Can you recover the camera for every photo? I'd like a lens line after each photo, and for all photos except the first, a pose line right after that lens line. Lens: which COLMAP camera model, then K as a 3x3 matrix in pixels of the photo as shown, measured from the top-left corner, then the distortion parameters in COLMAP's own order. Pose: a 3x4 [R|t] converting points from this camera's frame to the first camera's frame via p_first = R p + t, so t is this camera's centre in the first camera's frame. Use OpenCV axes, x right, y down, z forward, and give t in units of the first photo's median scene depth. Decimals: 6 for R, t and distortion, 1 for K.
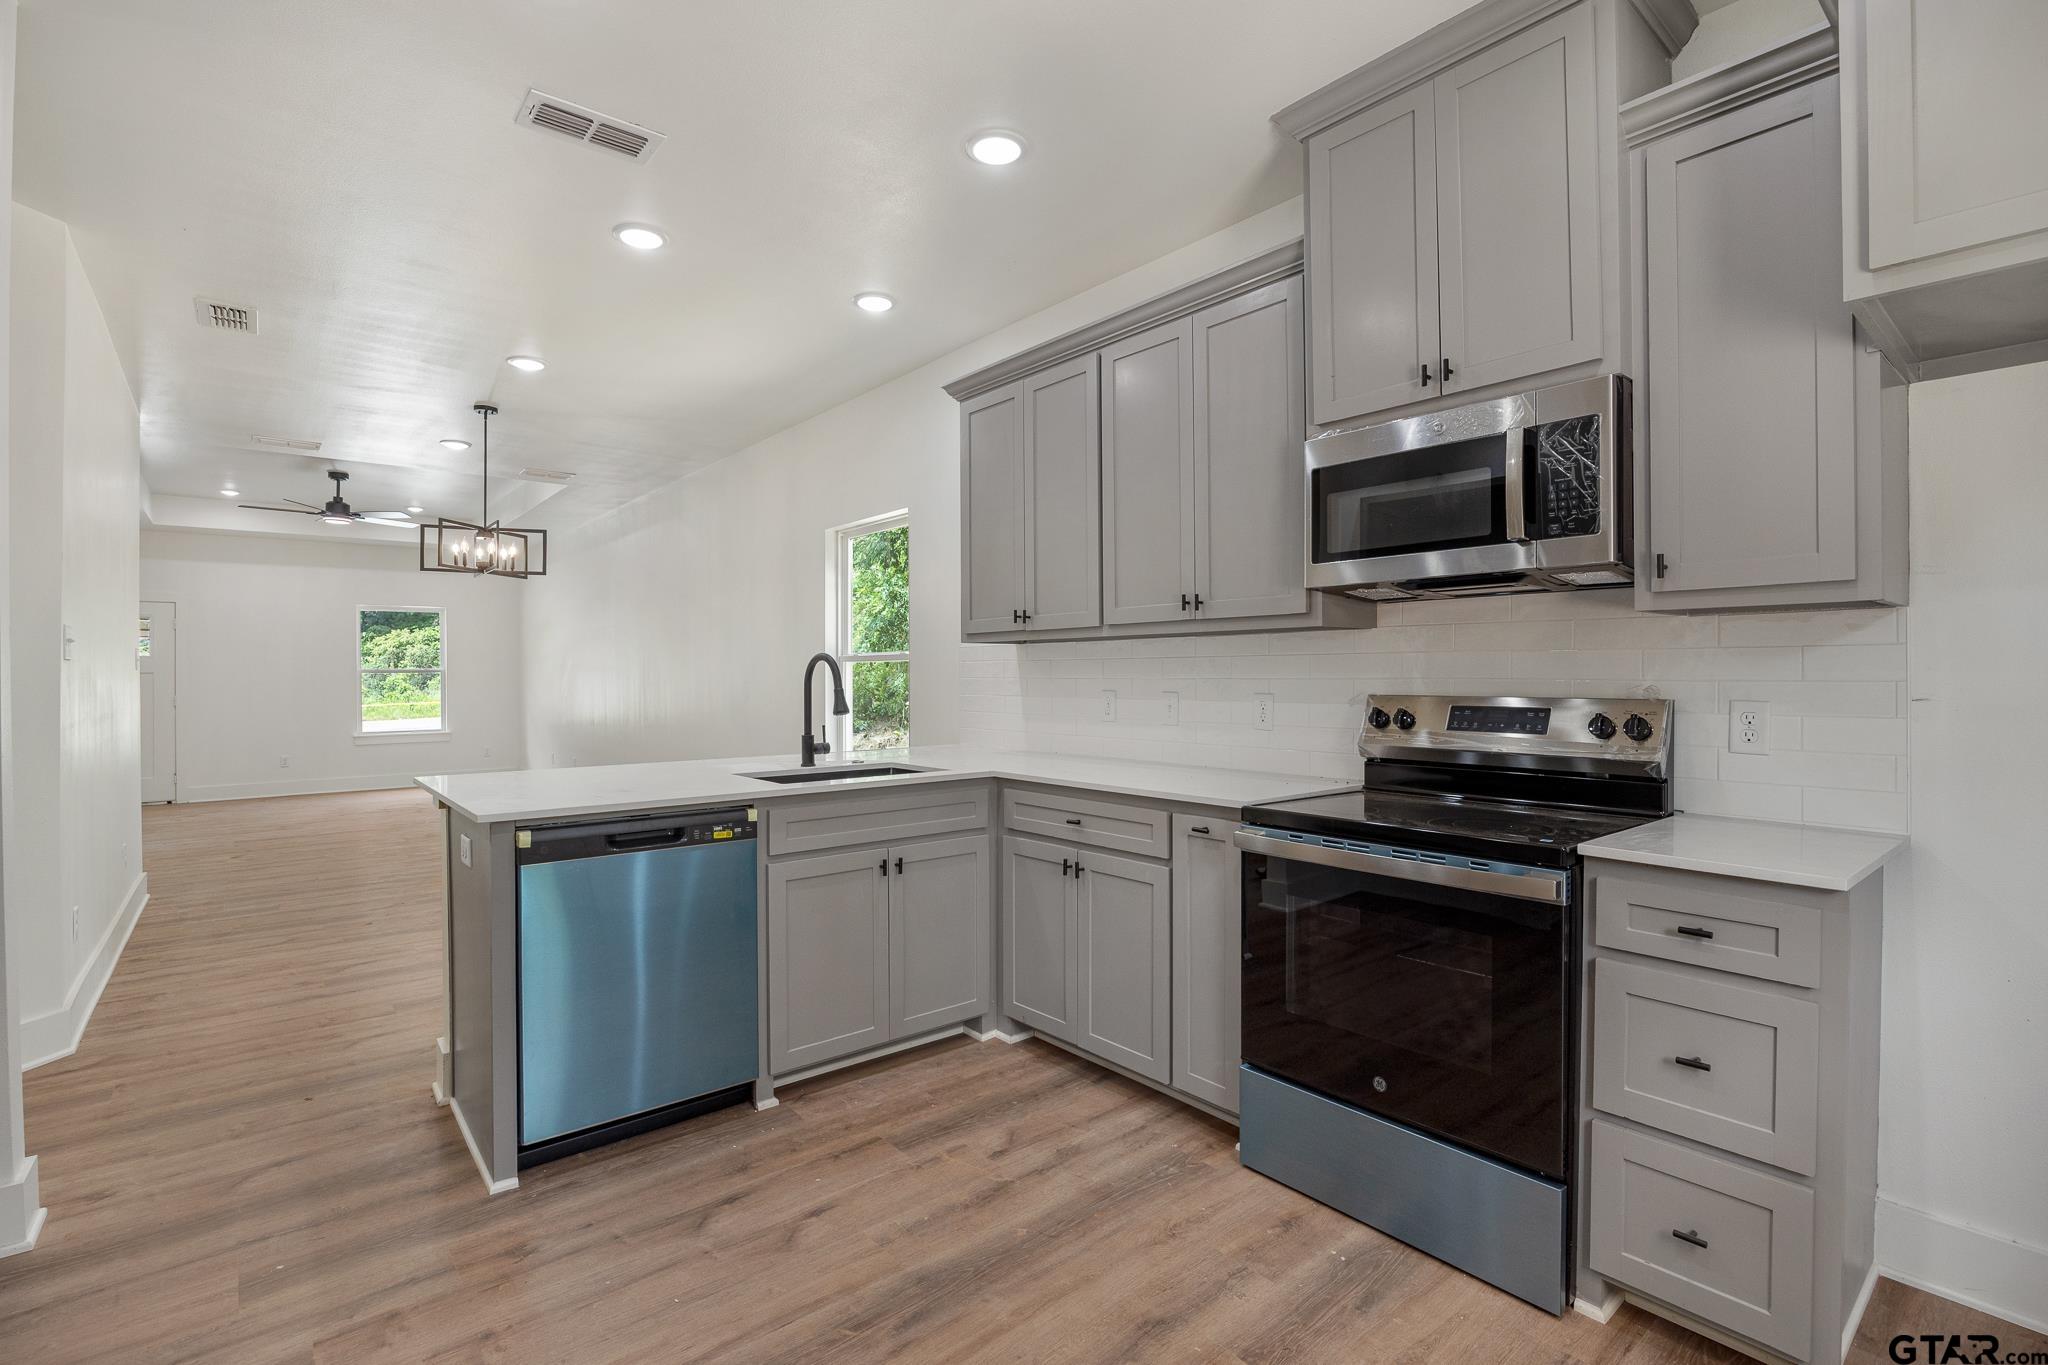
lens RADIAL K [[940.6, 0, 1030.9], [0, 940.6, 678.4], [0, 0, 1]] dist [-0.013684, 0.000956]
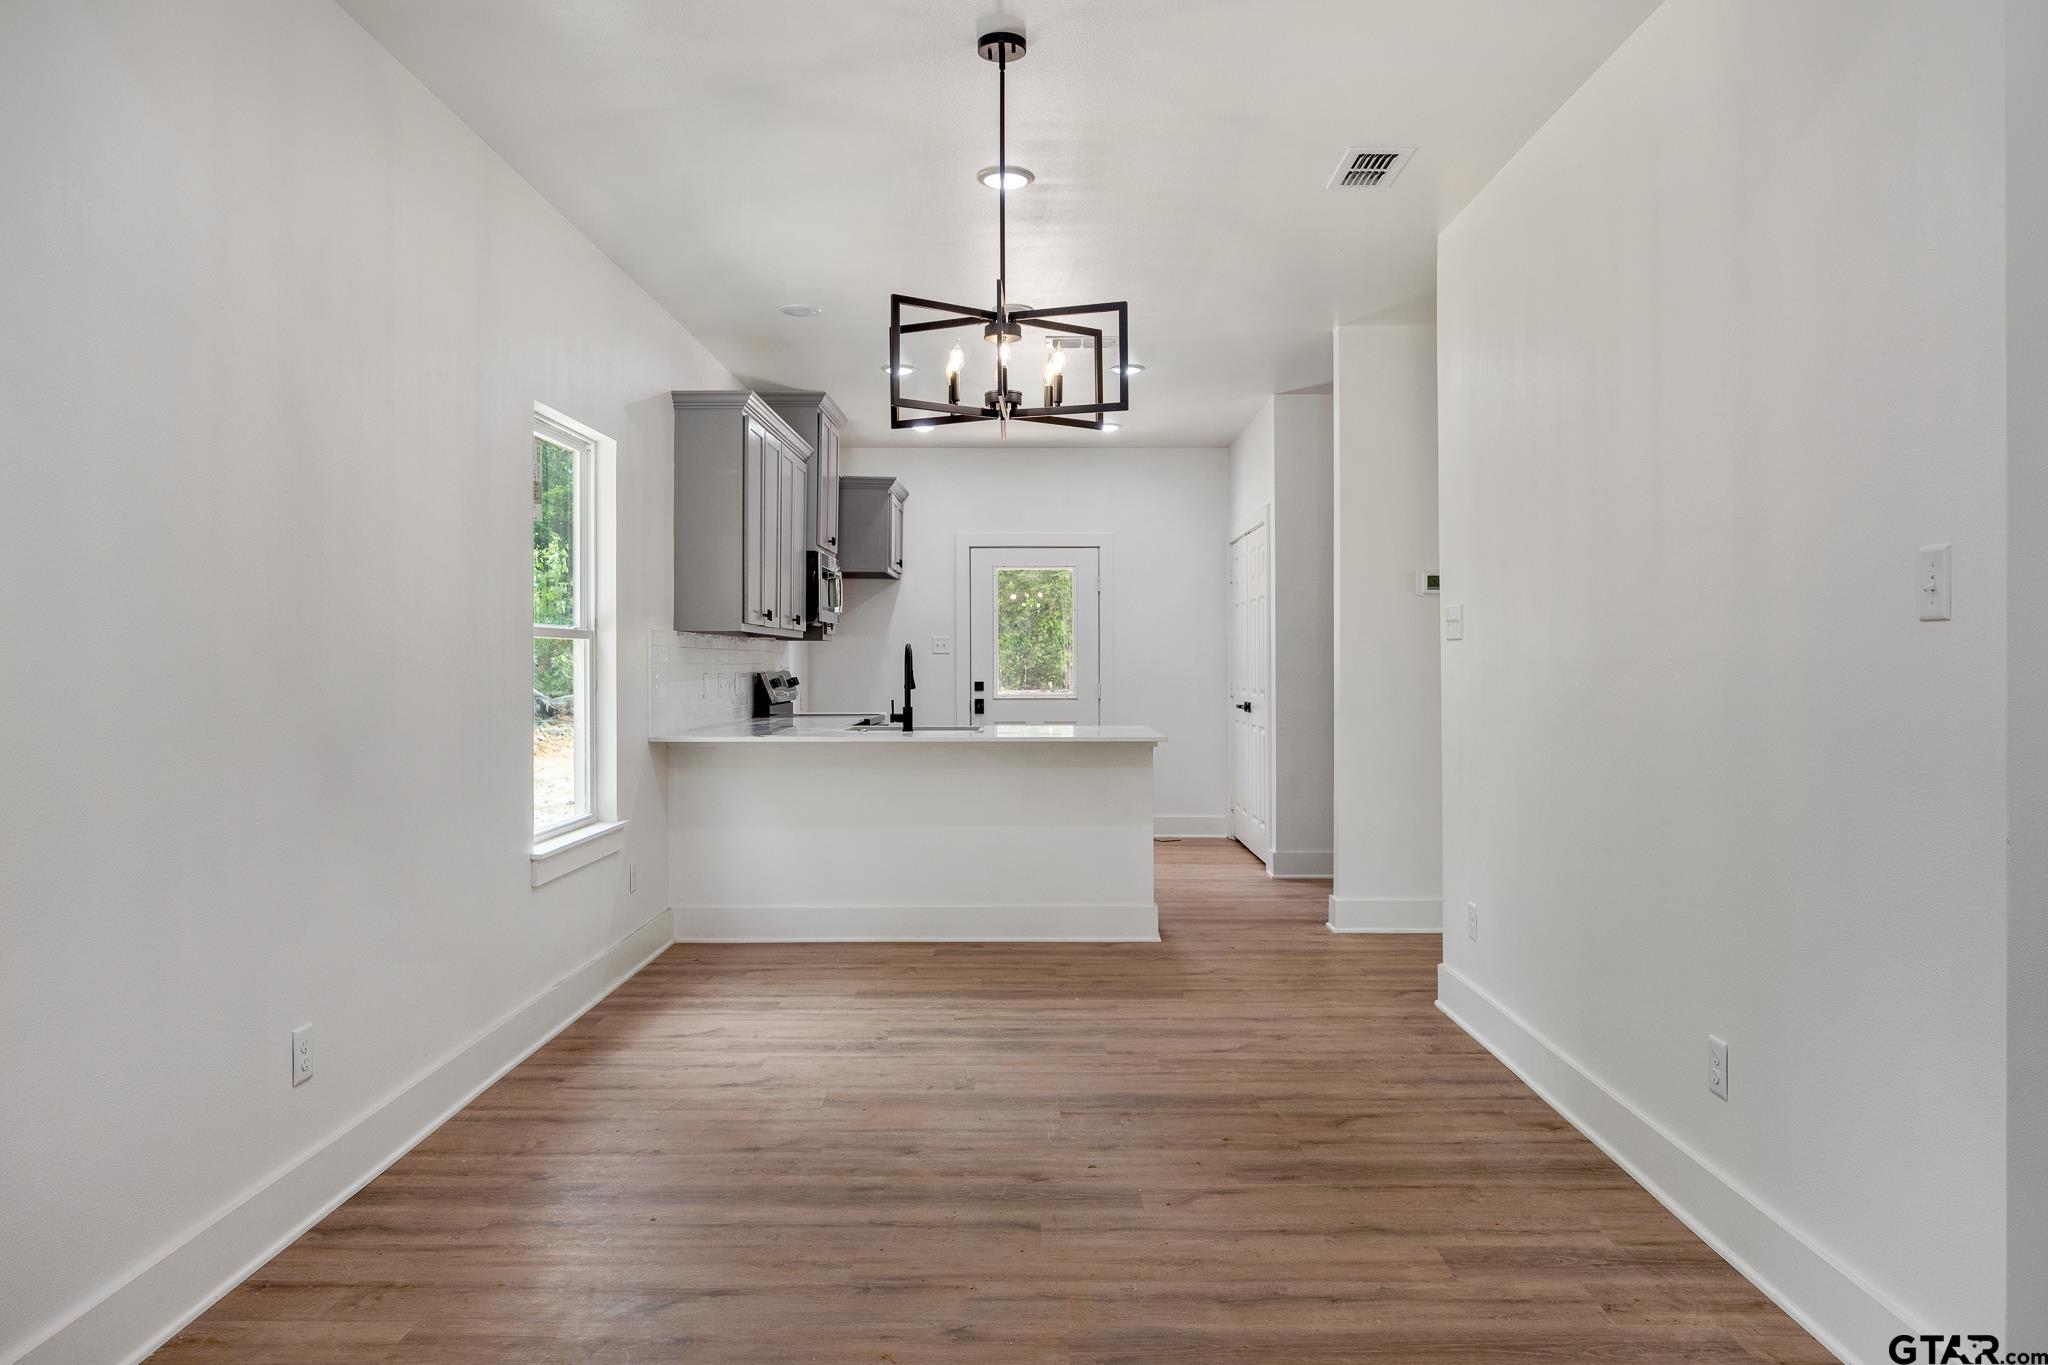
lens RADIAL K [[1404.2, 0, 1034.1], [0, 1404.2, 663.0], [0, 0, 1]] dist [-0.036196, 0.001586]
pose [[-0.765959, 0.008397, 0.642835, -1.960705], [0.010649, 0.999943, -0.000372, 0.005257], [-0.642802, 0.006561, -0.766005, 2.888599]]
